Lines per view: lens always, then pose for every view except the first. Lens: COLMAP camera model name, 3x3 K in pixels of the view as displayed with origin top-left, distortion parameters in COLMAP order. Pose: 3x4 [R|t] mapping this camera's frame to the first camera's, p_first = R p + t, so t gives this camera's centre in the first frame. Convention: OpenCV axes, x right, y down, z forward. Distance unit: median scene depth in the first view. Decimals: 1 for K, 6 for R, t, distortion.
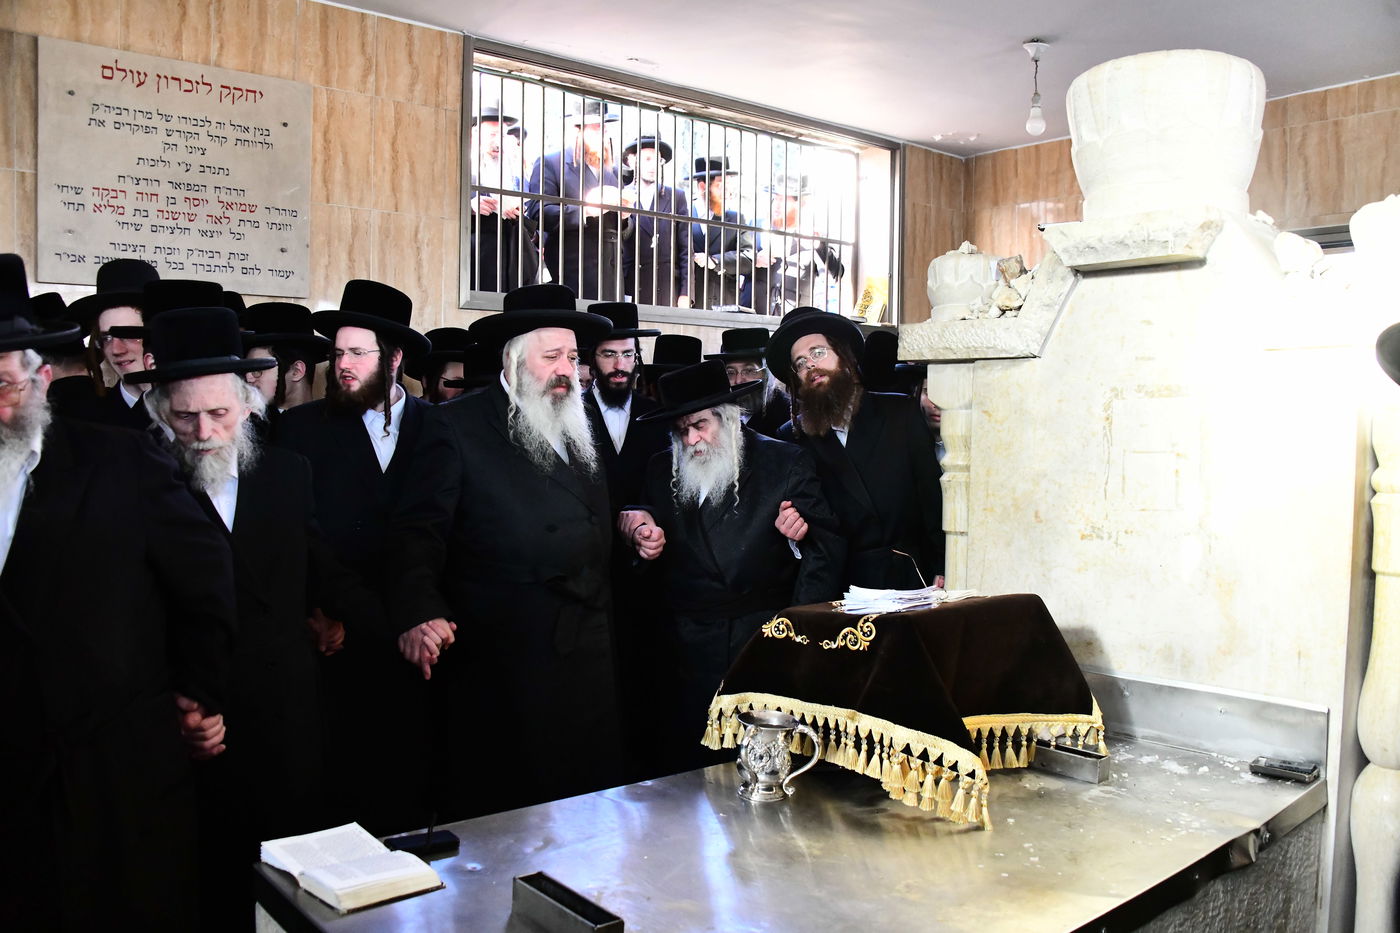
lens RADIAL K [[1141.6, 0, 712.9], [0, 1141.6, 471.7], [0, 0, 1]] dist [-0.154117, 0.098548]
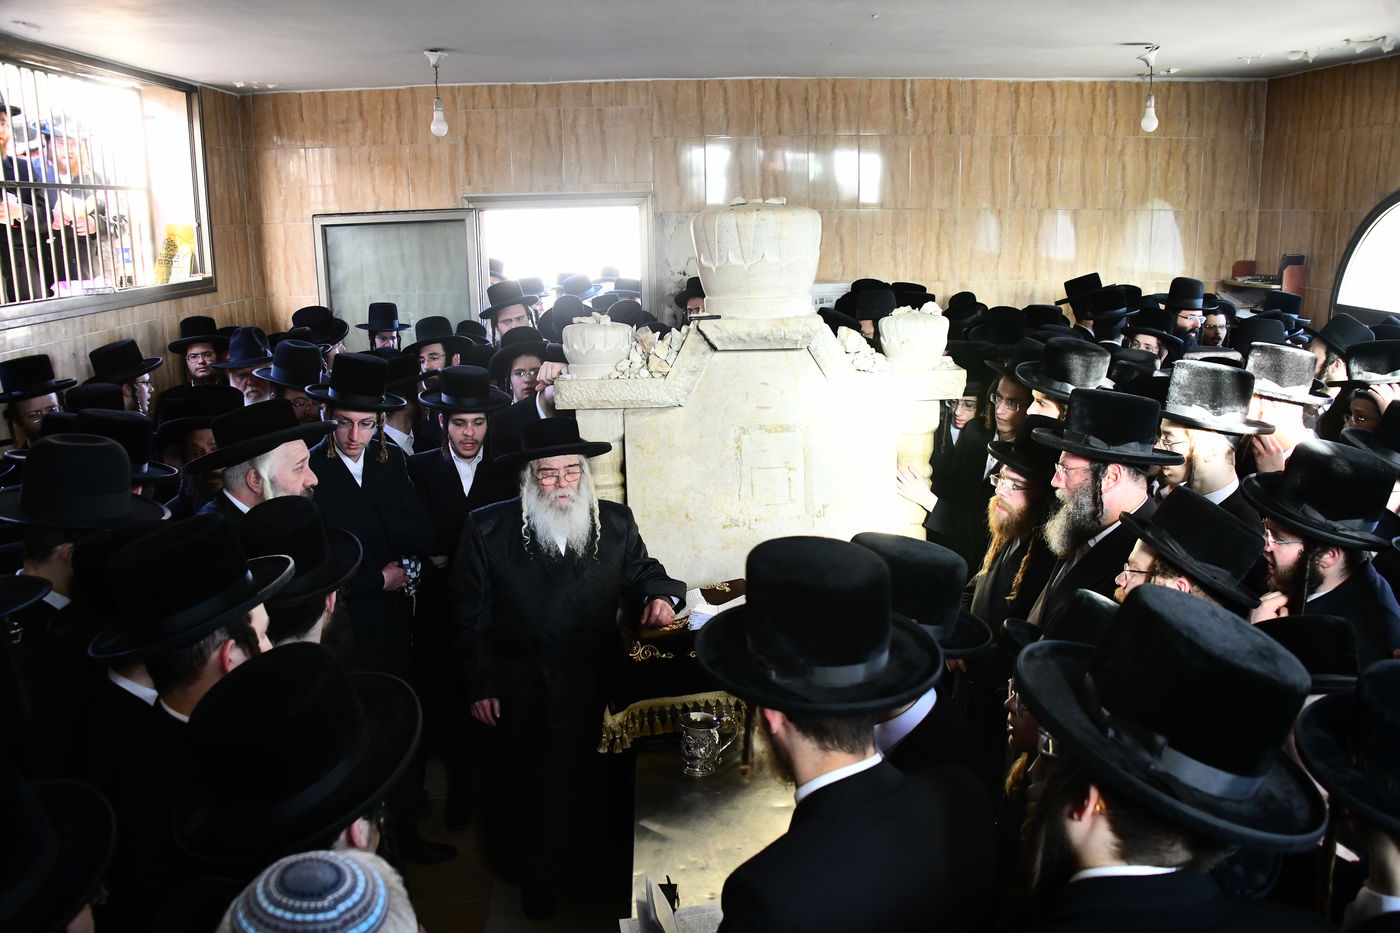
lens RADIAL K [[1141.6, 0, 712.9], [0, 1141.6, 471.7], [0, 0, 1]] dist [-0.154117, 0.098548]
pose [[0.619785, -0.195906, 0.759926, -0.727534], [0.056074, 0.976920, 0.206112, -0.291086], [-0.782766, -0.085133, 0.616466, 0.081206]]
